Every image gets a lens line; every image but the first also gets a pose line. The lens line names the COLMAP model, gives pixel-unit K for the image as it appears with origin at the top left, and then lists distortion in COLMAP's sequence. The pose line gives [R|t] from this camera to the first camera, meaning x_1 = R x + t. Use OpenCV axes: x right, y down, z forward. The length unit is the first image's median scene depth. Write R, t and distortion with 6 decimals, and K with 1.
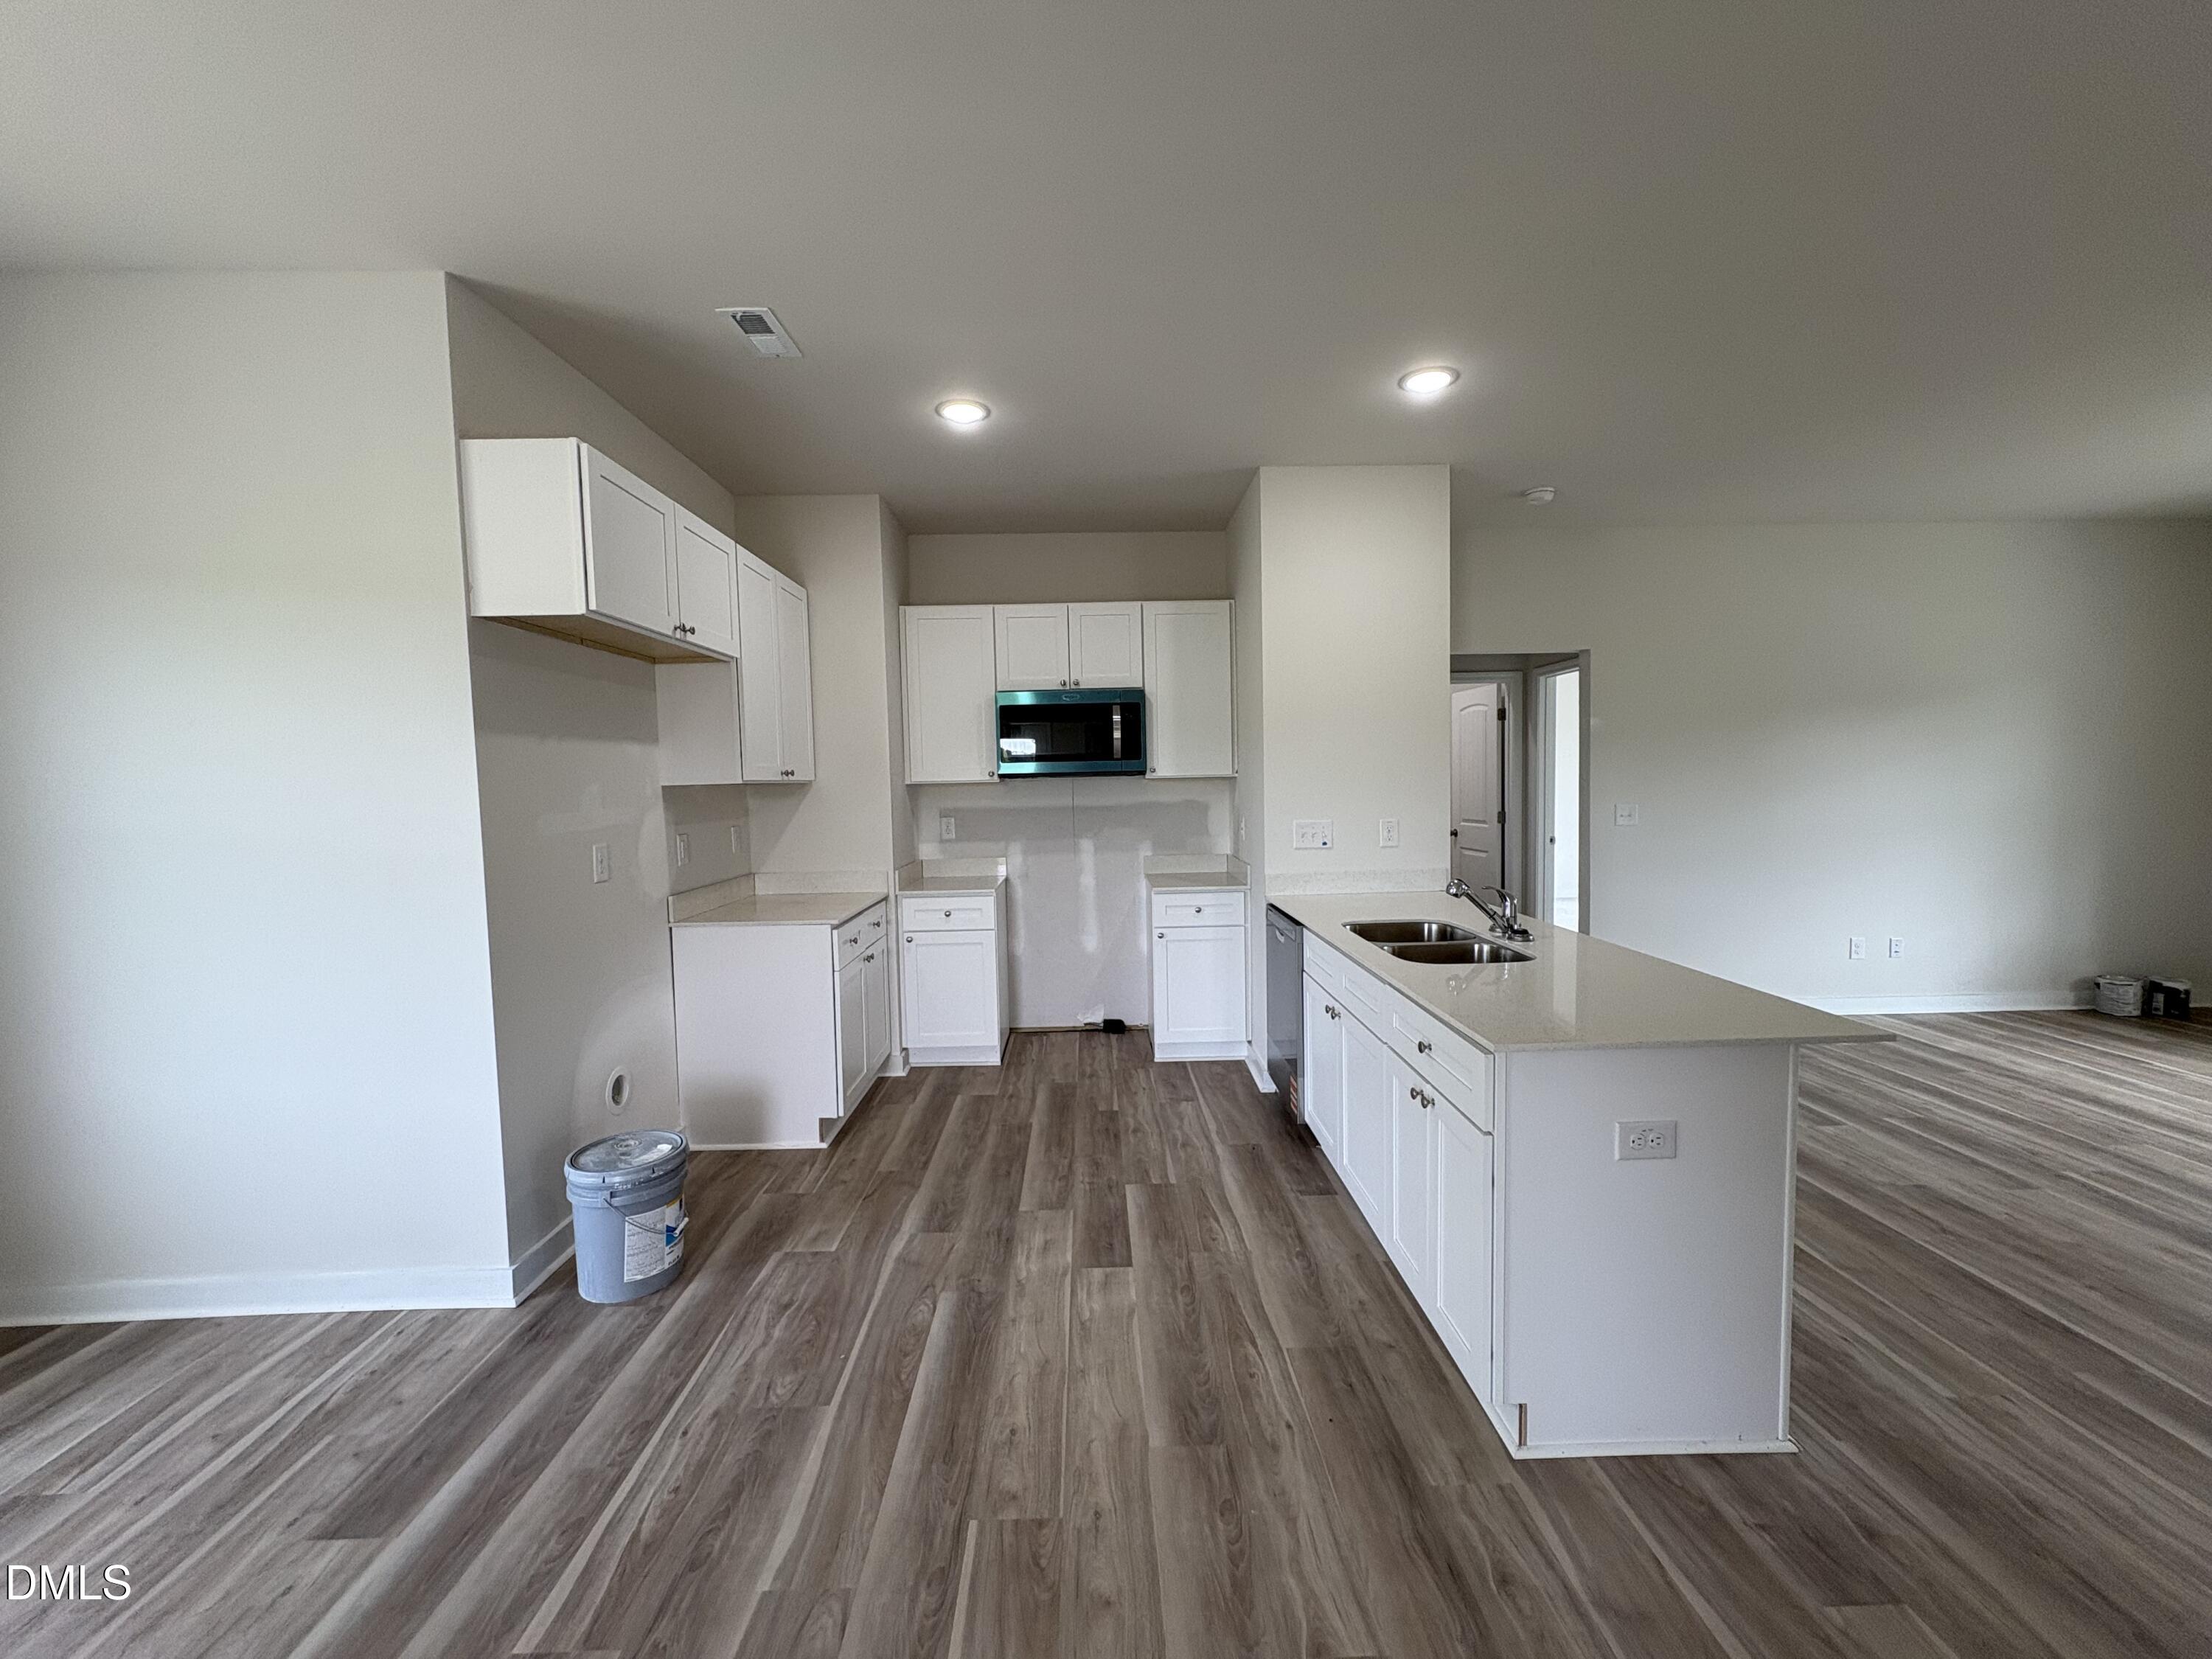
lens RADIAL K [[882.5, 0, 1106.0], [0, 882.5, 829.5], [0, 0, 1]] dist [0.000392, 0.000222]
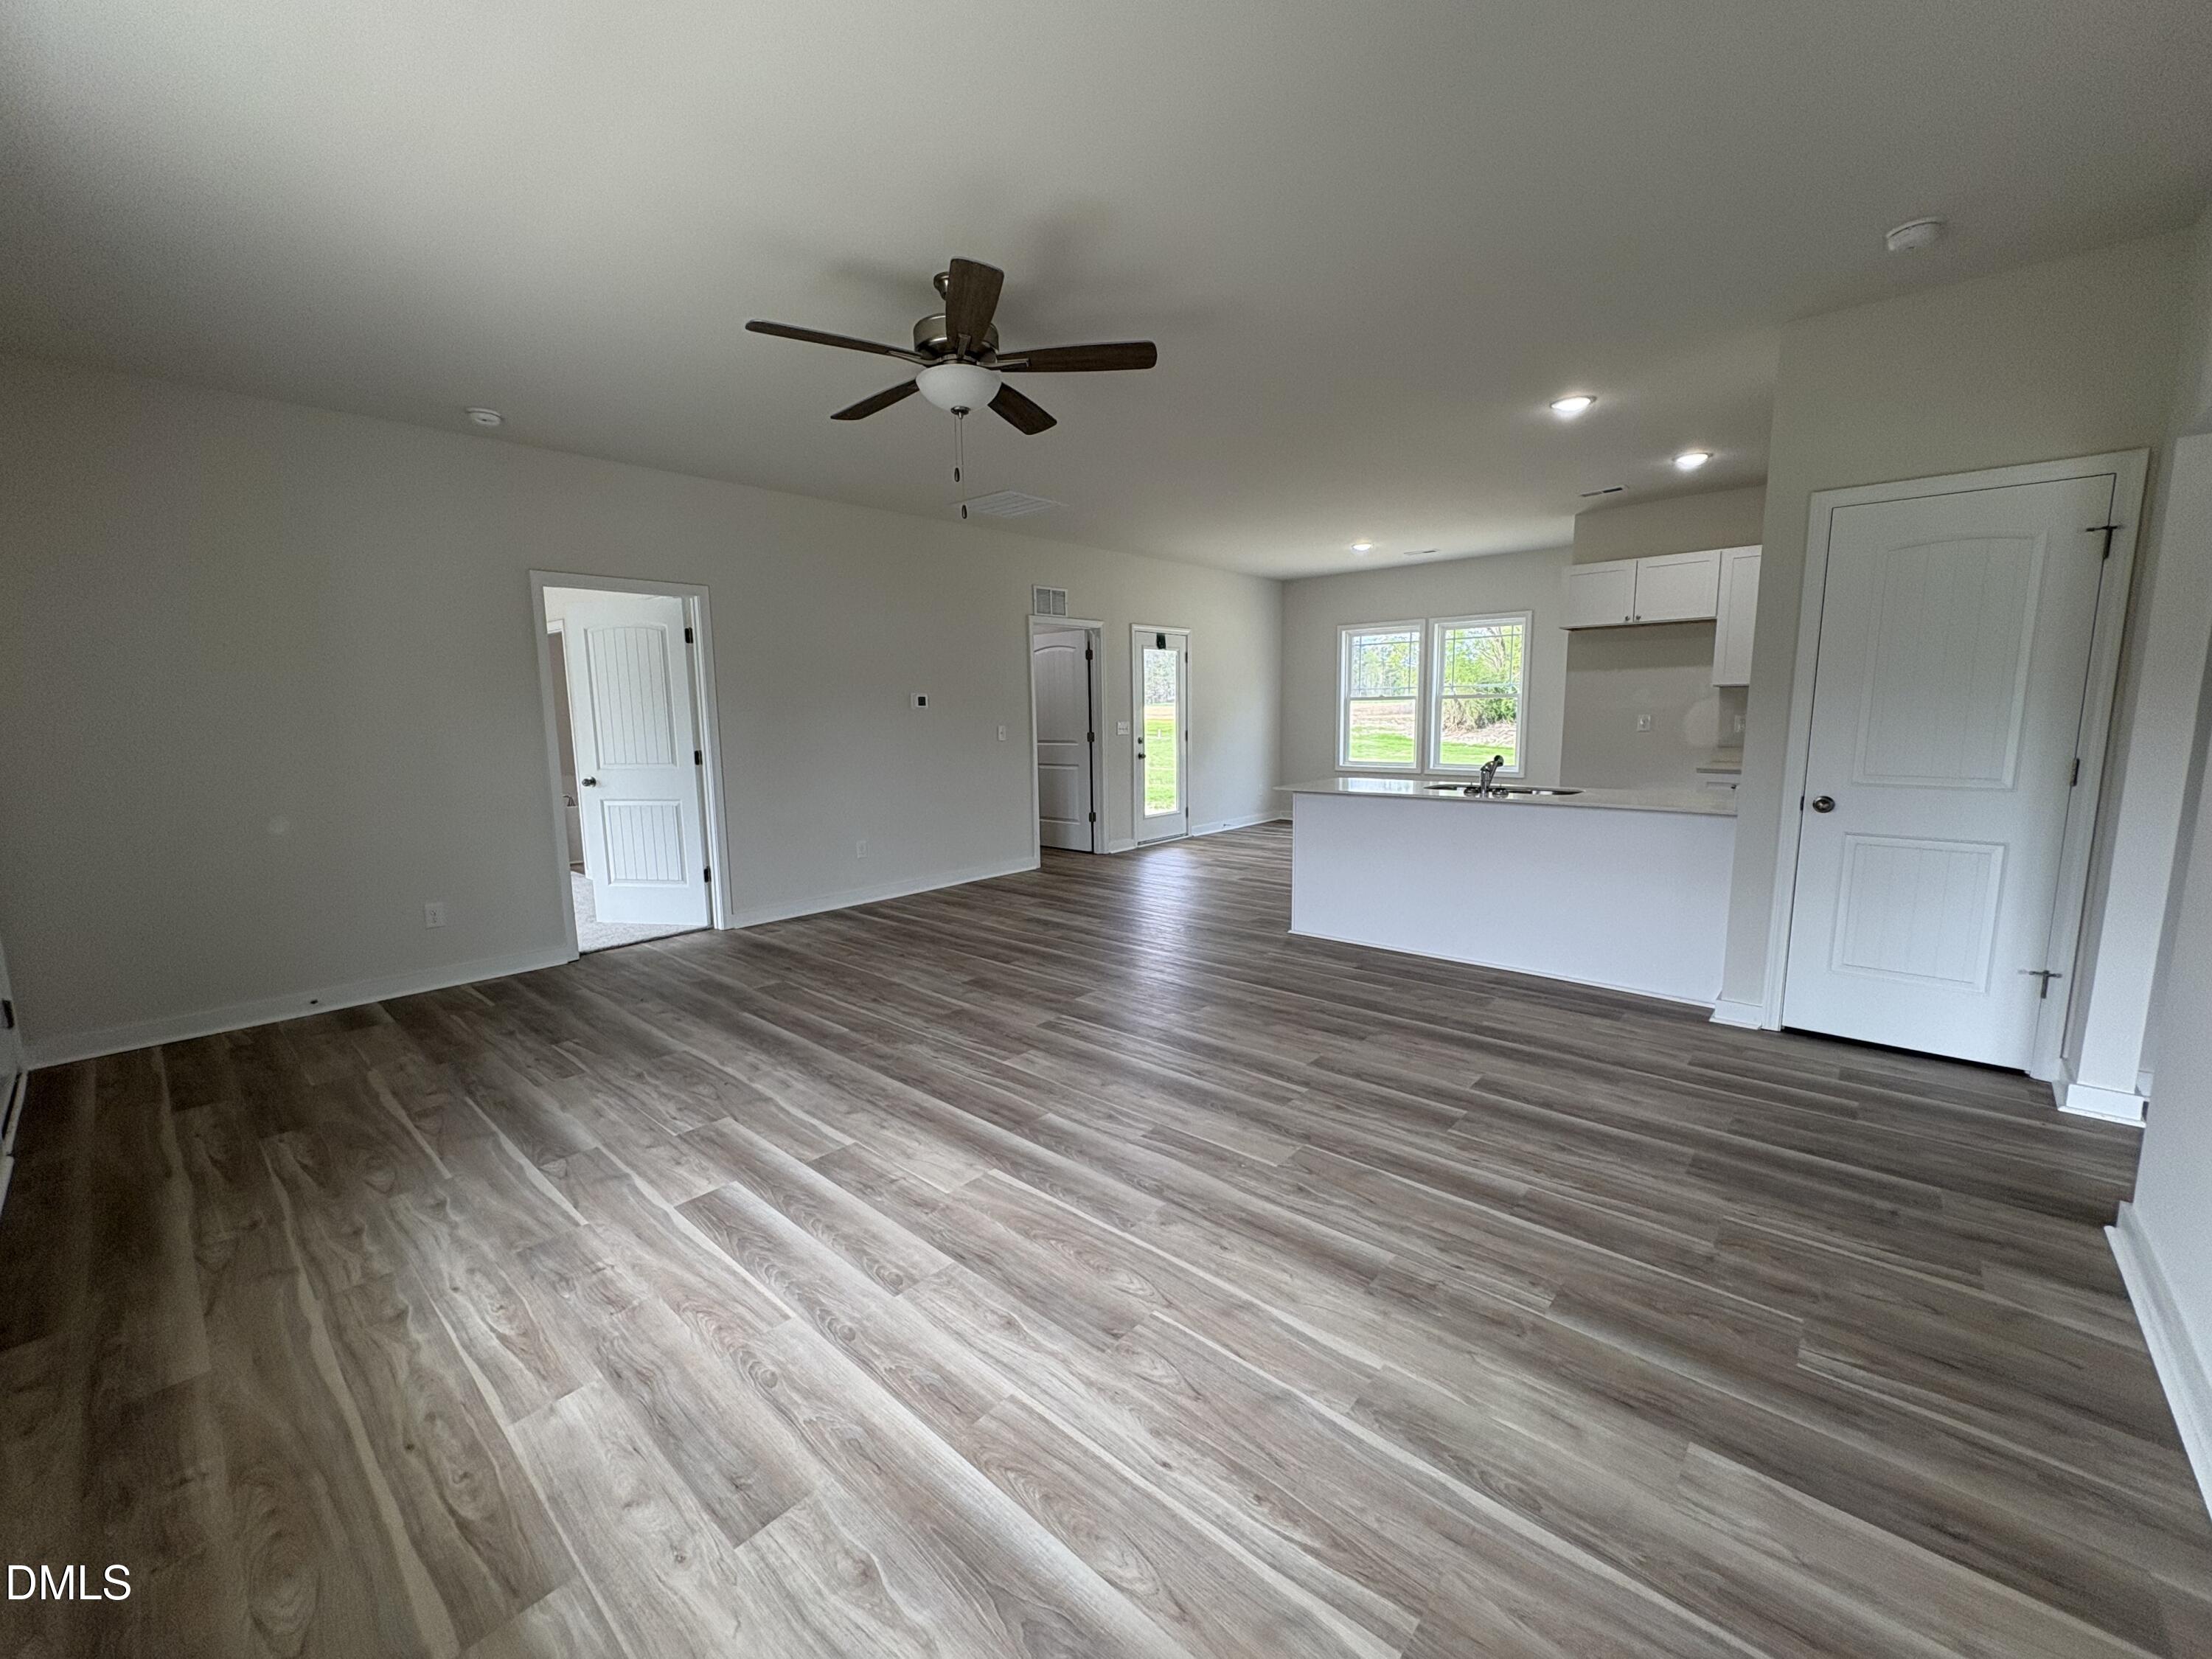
lens RADIAL K [[882.5, 0, 1106.0], [0, 882.5, 829.5], [0, 0, 1]] dist [0.000392, 0.000222]
pose [[-0.682477, 0.130912, -0.719088, 2.372593], [-0.013378, 0.981427, 0.191368, -0.125575], [0.730785, 0.140224, -0.668050, 1.797559]]
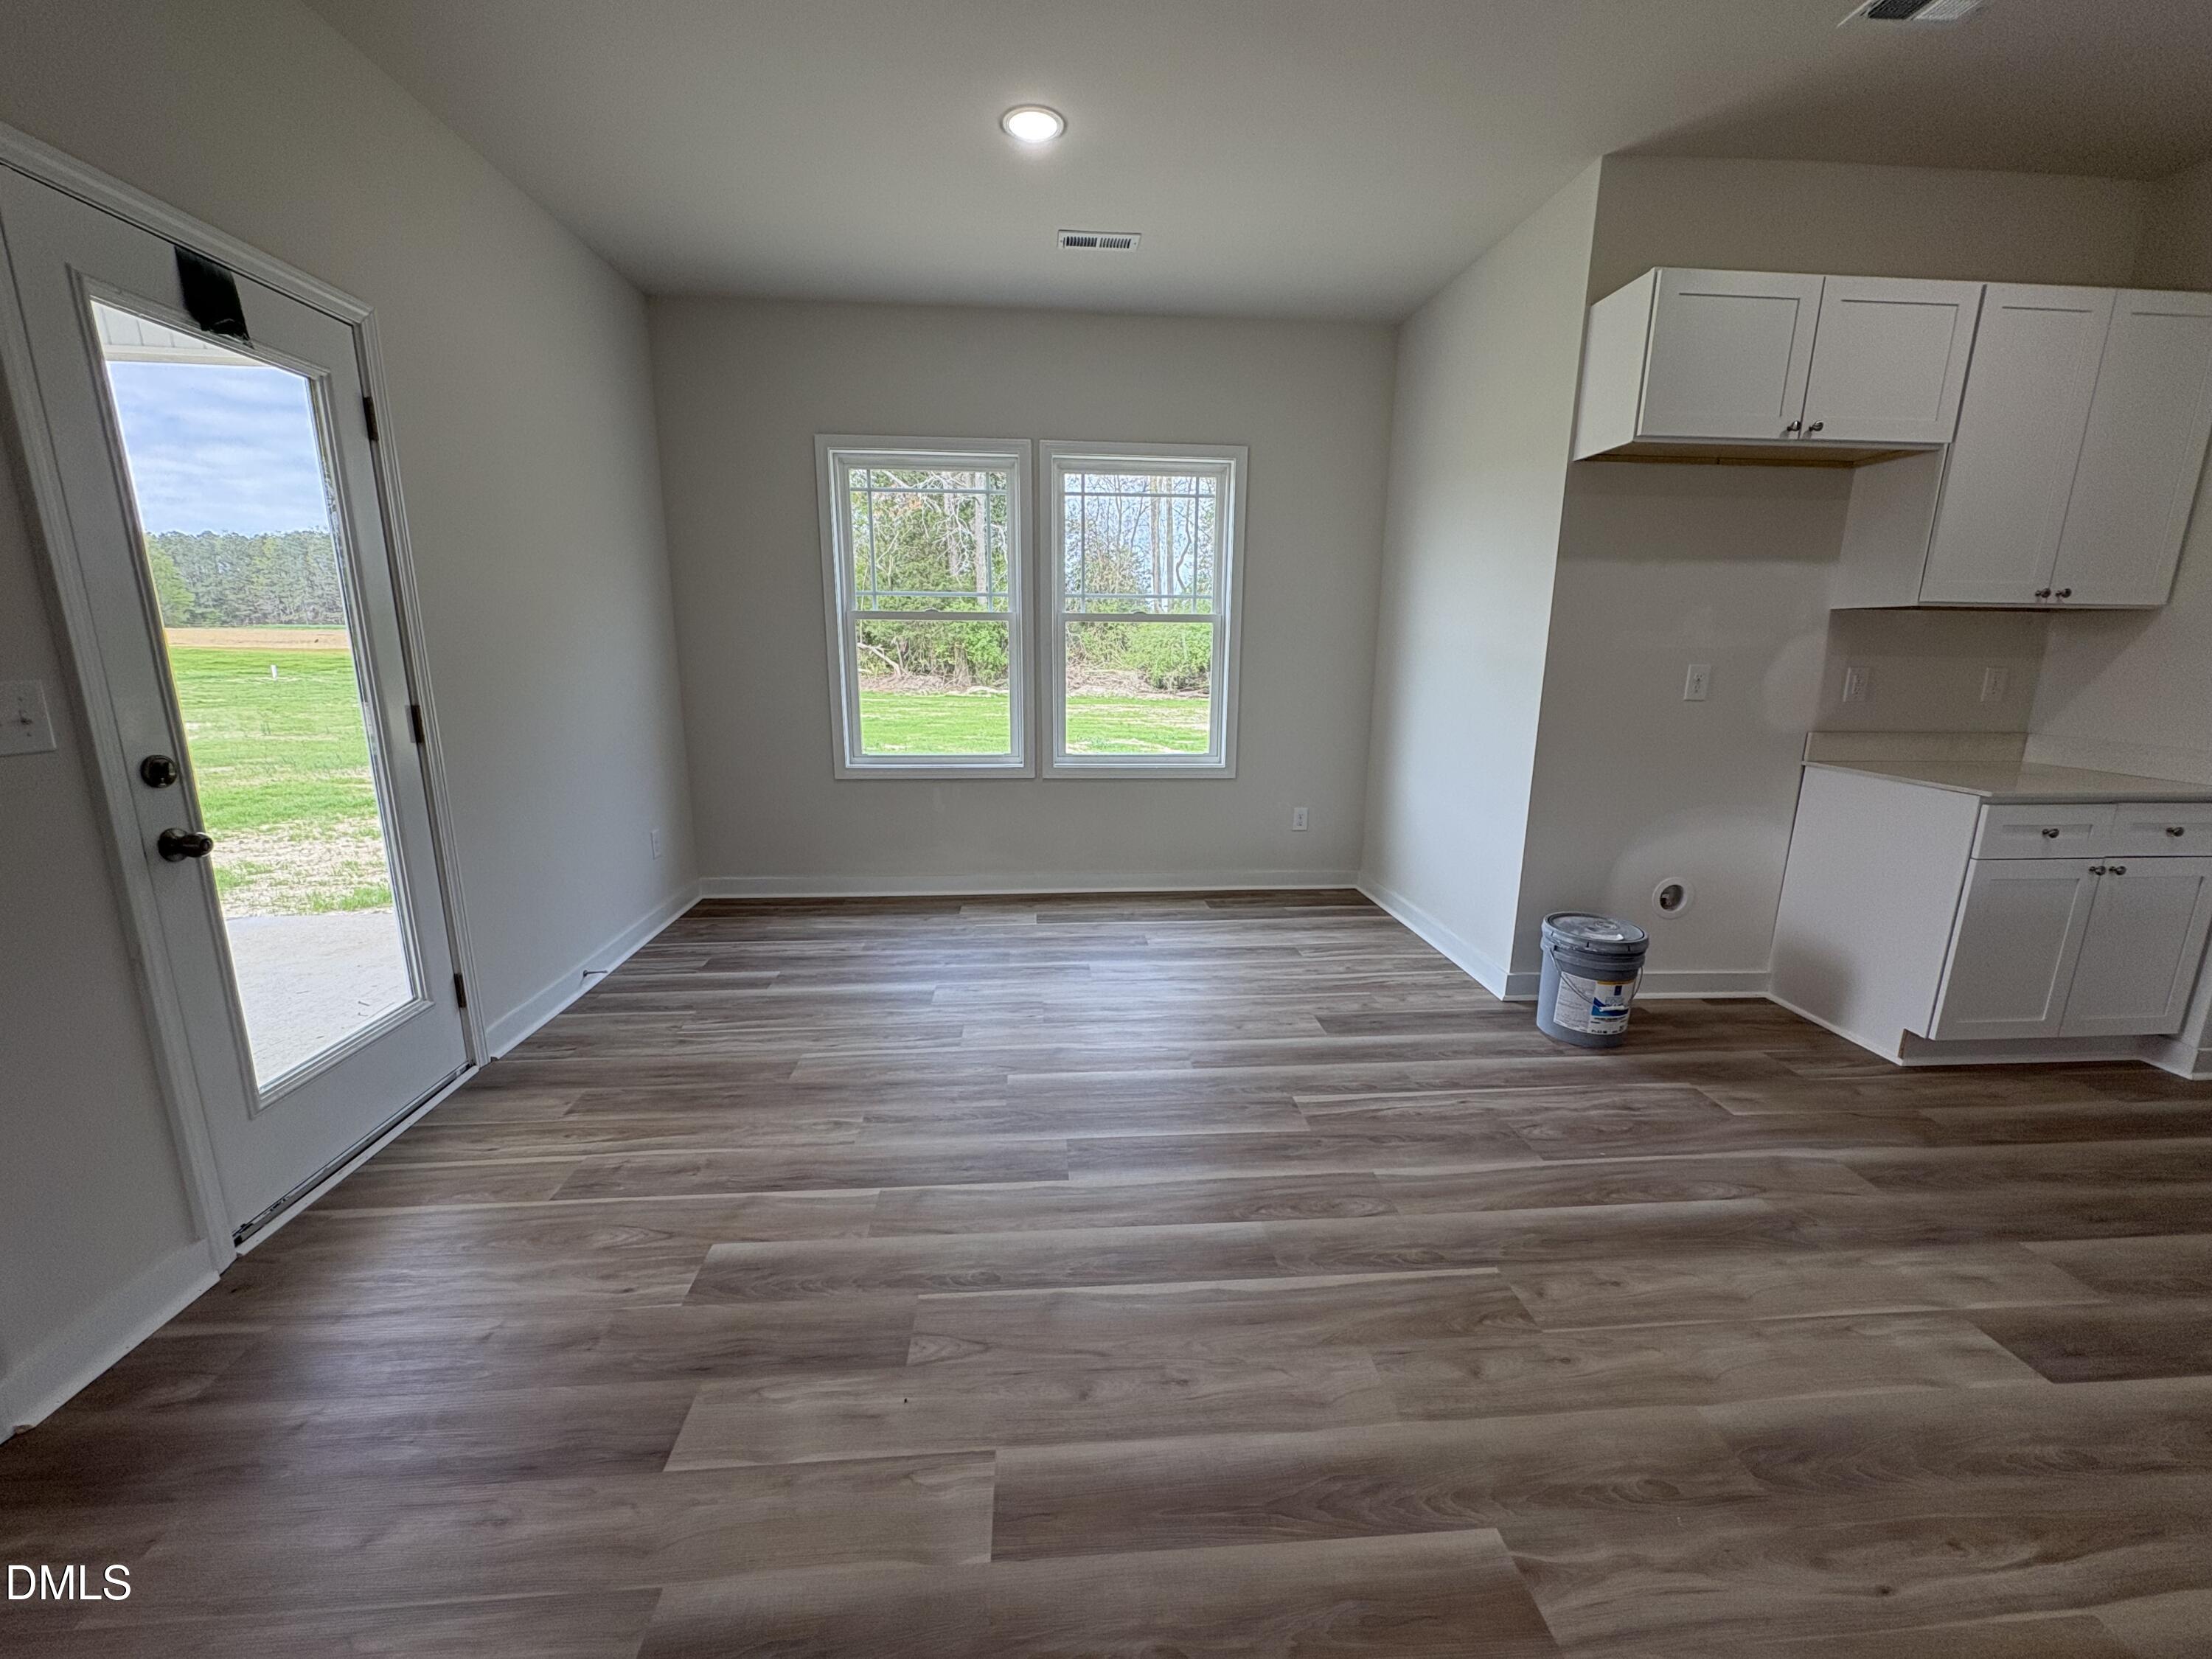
lens RADIAL K [[882.5, 0, 1106.0], [0, 882.5, 829.5], [0, 0, 1]] dist [0.000392, 0.000222]
pose [[0.055887, 0.233131, -0.970838, 0.523937], [-0.069845, 0.970888, 0.229123, 0.019093], [0.995991, 0.055004, 0.070543, 0.274615]]
